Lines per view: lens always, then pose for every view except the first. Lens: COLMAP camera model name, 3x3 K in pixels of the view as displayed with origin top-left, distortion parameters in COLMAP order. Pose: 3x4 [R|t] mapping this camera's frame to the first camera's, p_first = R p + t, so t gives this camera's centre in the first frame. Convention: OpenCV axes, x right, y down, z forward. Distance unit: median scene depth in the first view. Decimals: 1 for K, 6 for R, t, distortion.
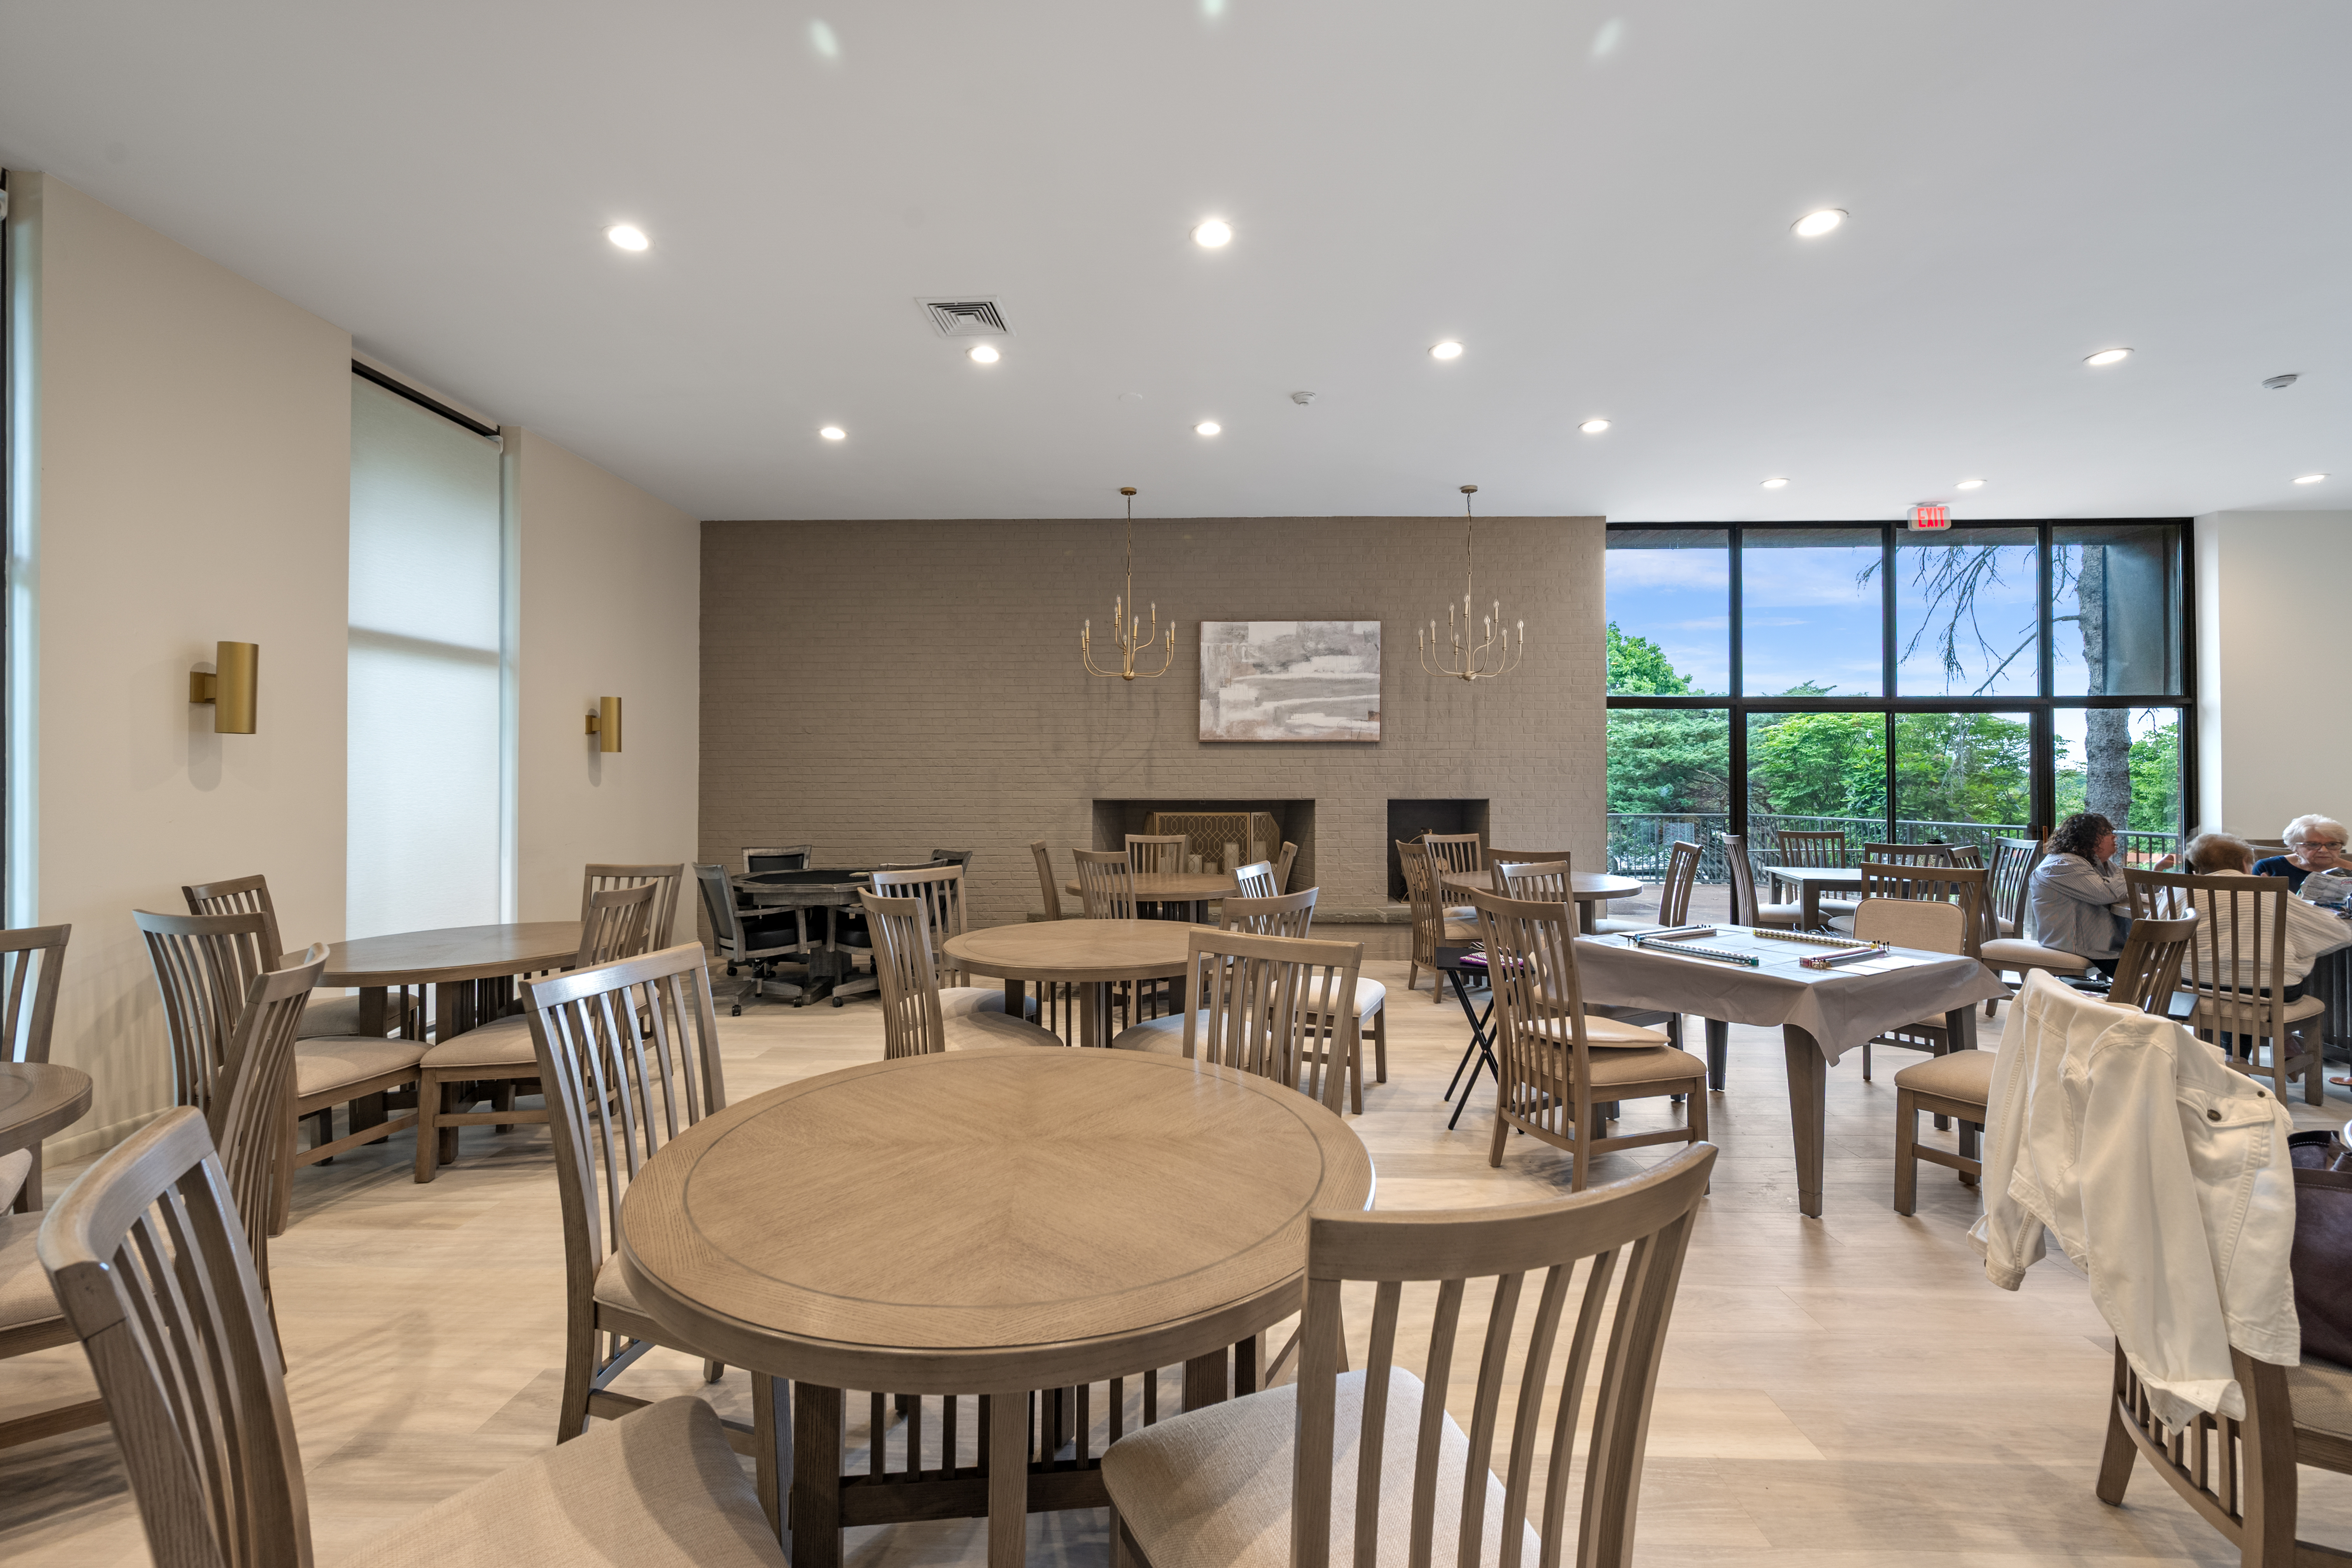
lens RADIAL K [[944.9, 0, 1175.7], [0, 944.9, 769.8], [0, 0, 1]] dist [-0.003420, -0.000133]
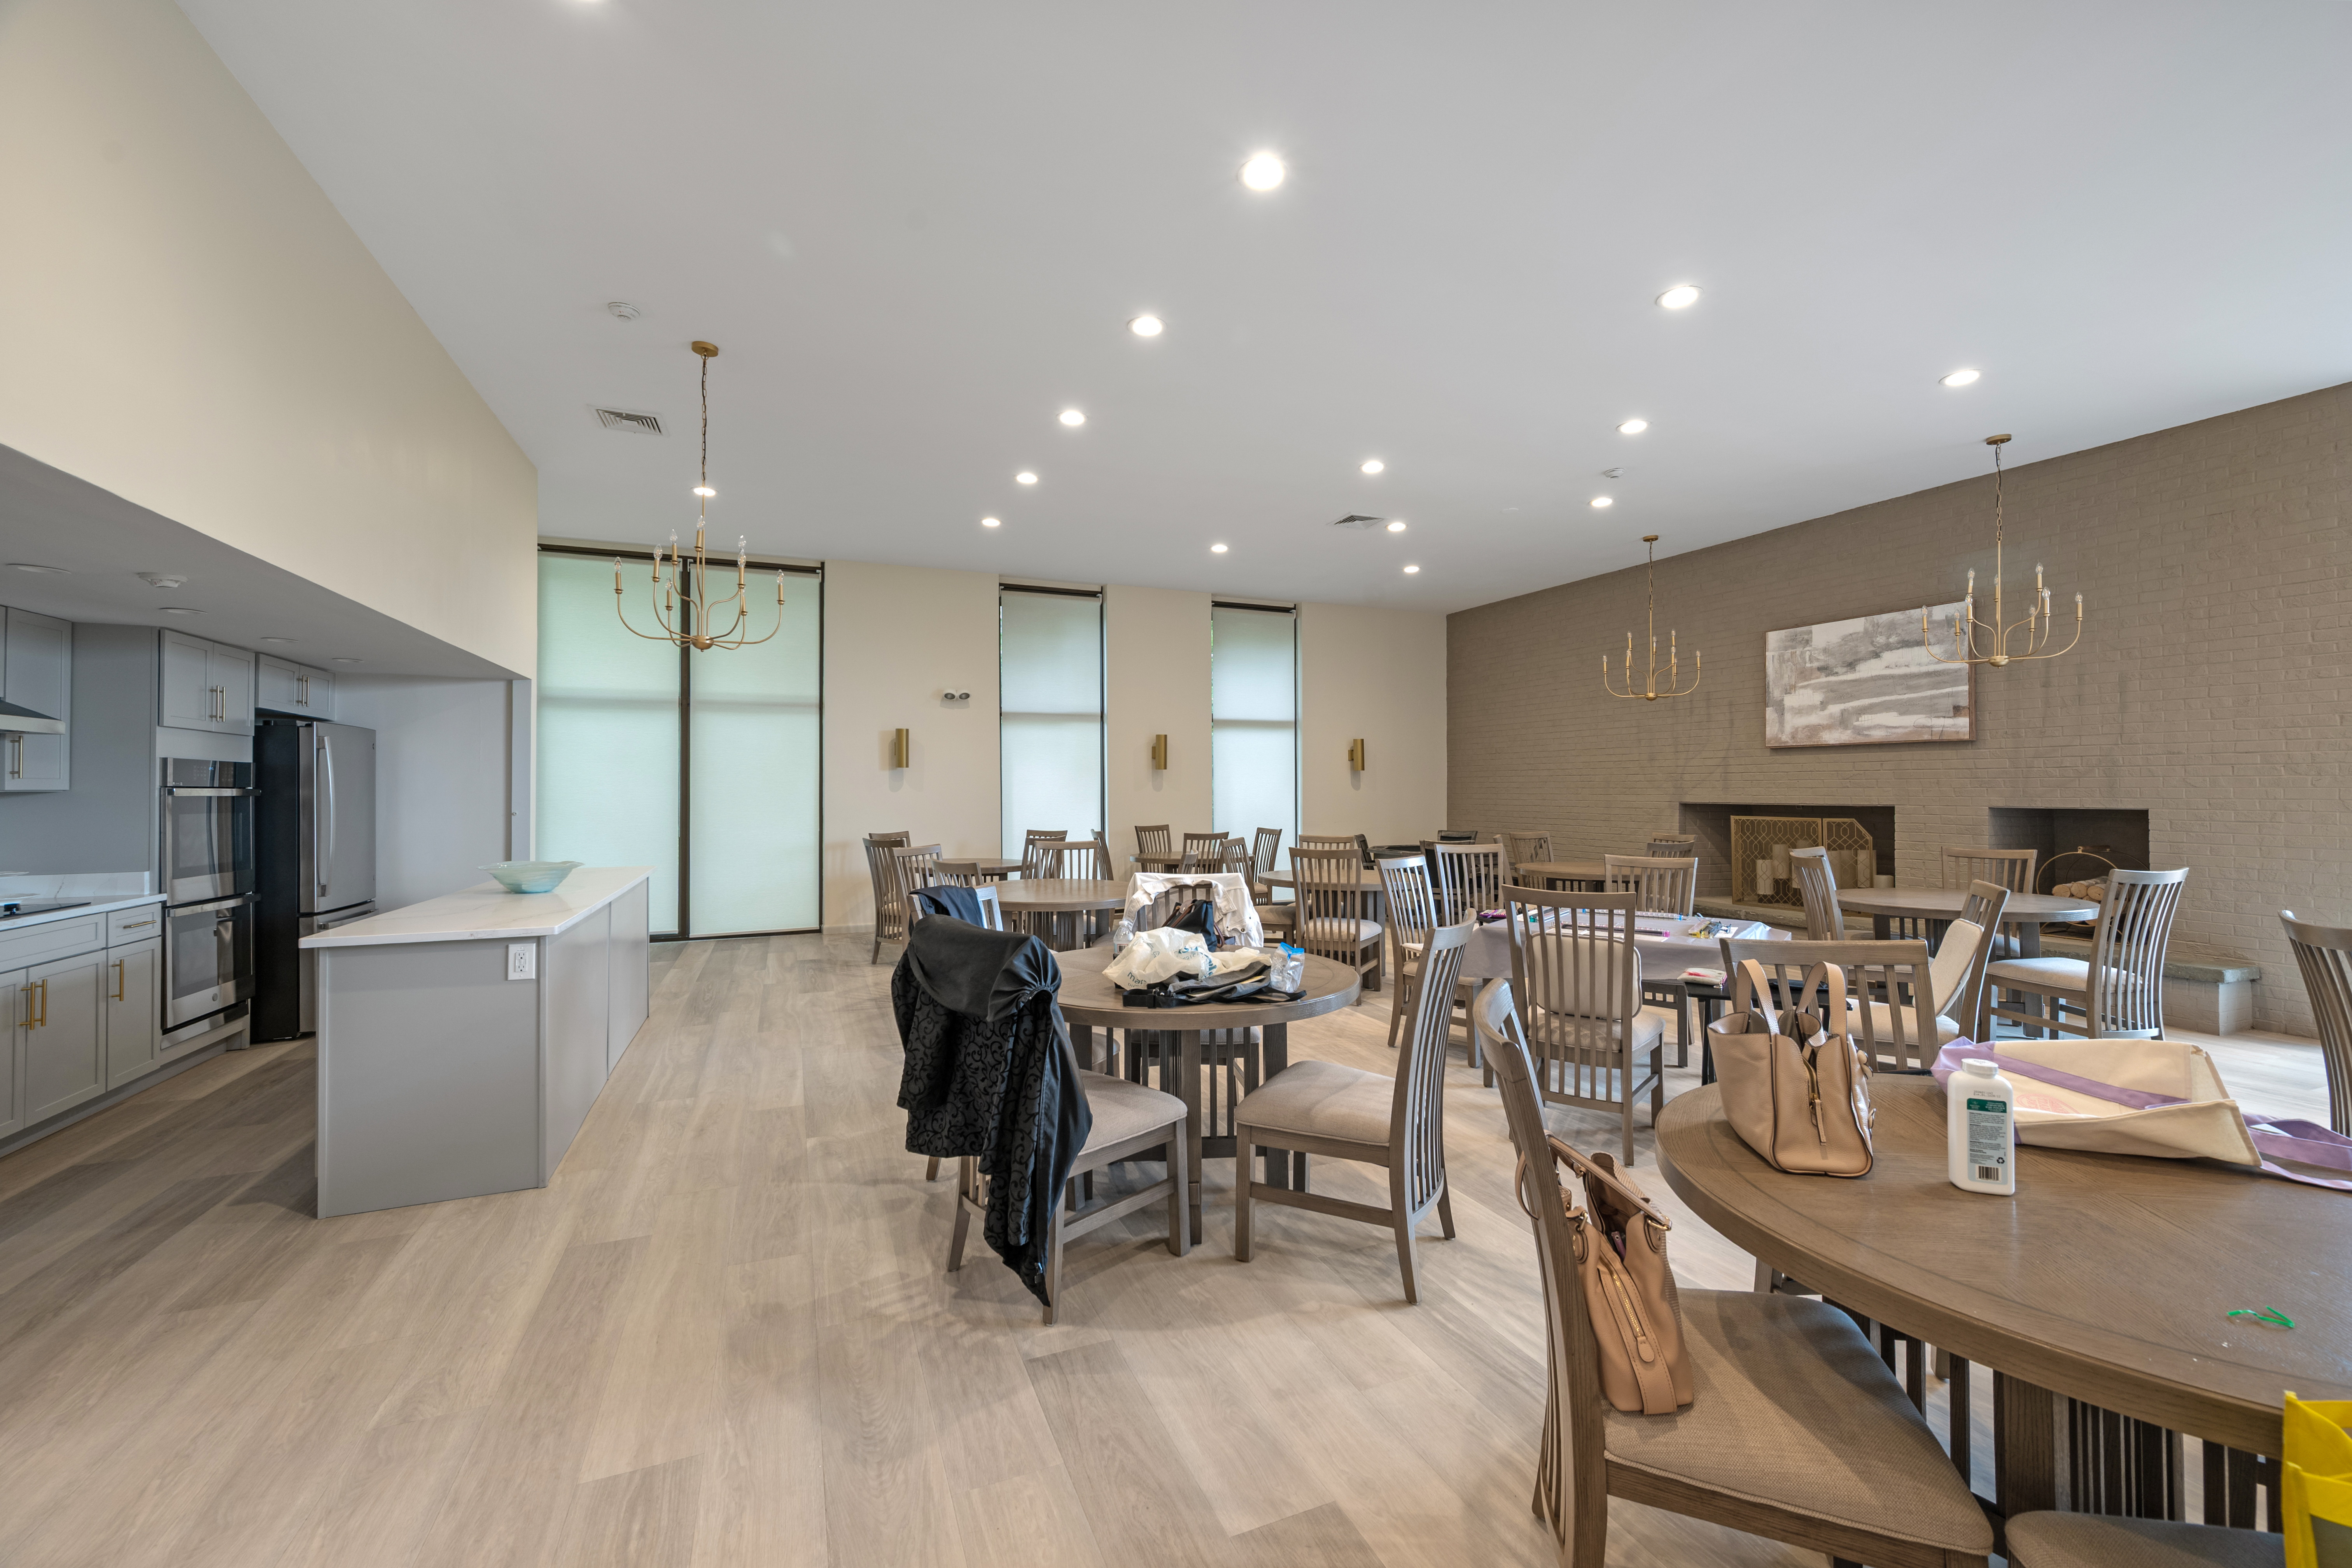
lens RADIAL K [[944.9, 0, 1187.8], [0, 944.9, 782.0], [0, 0, 1]] dist [-0.003420, -0.000133]
pose [[0.418238, -0.005603, -0.908320, 0.700683], [0.014849, 0.999890, 0.000670, -0.002902], [0.908216, -0.013768, 0.418275, -0.010732]]
